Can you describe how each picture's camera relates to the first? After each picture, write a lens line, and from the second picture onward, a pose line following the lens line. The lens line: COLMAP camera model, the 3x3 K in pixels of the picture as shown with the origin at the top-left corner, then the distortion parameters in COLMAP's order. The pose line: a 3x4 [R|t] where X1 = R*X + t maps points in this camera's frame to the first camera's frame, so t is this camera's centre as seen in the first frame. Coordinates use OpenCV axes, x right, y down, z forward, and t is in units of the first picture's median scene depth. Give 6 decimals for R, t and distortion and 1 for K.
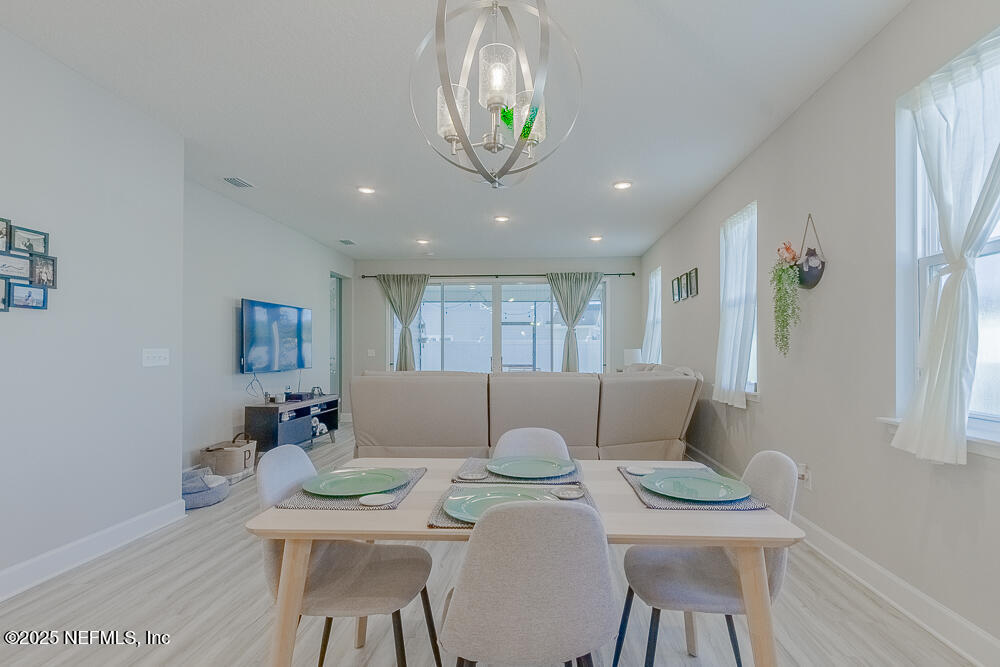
lens RADIAL K [[475.7, 0, 513.6], [0, 475.7, 348.4], [0, 0, 1]] dist [0.002194, 0.000368]
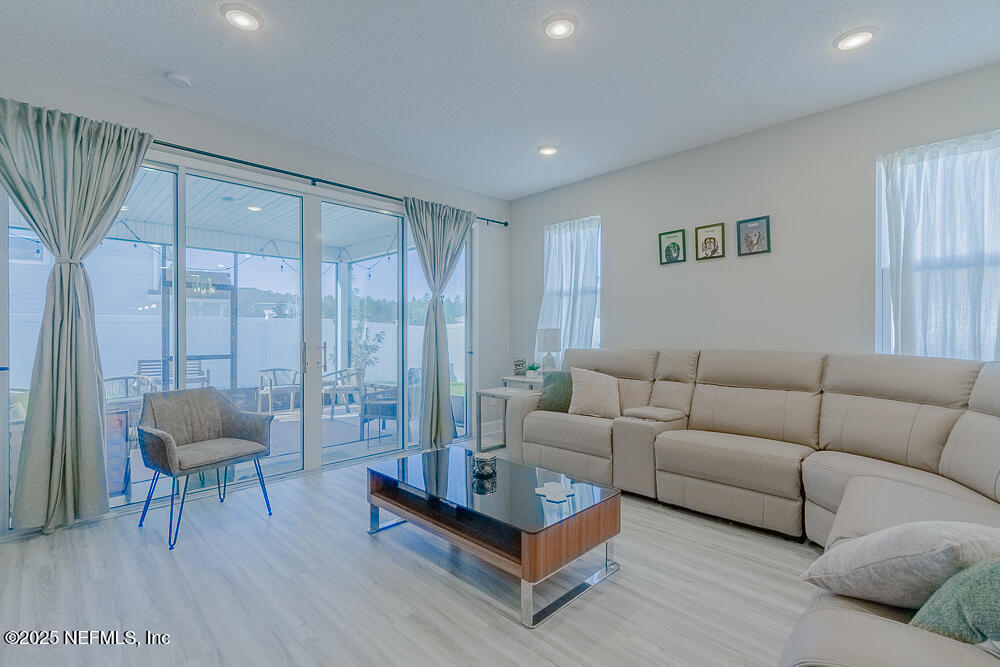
lens RADIAL K [[460.3, 0, 500.0], [0, 460.3, 333.5], [0, 0, 1]] dist [-0.000748, -0.000030]
pose [[0.672383, 0.001383, 0.740202, -0.308202], [-0.007244, 0.999963, 0.004711, 0.006527], [-0.740168, -0.008530, 0.672368, 0.607146]]
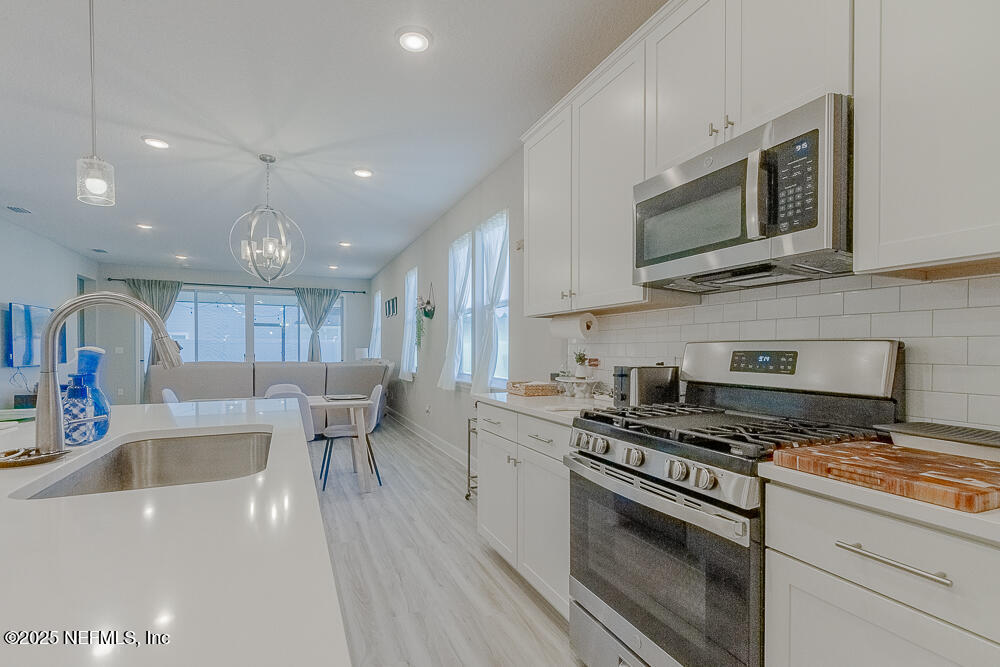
lens RADIAL K [[467.9, 0, 495.2], [0, 467.9, 351.4], [0, 0, 1]] dist [-0.000615, -0.000410]
pose [[0.891615, 0.001470, 0.452791, -0.019692], [-0.005234, 0.999961, 0.007061, -0.000208], [-0.452763, -0.008665, 0.891589, -0.395561]]
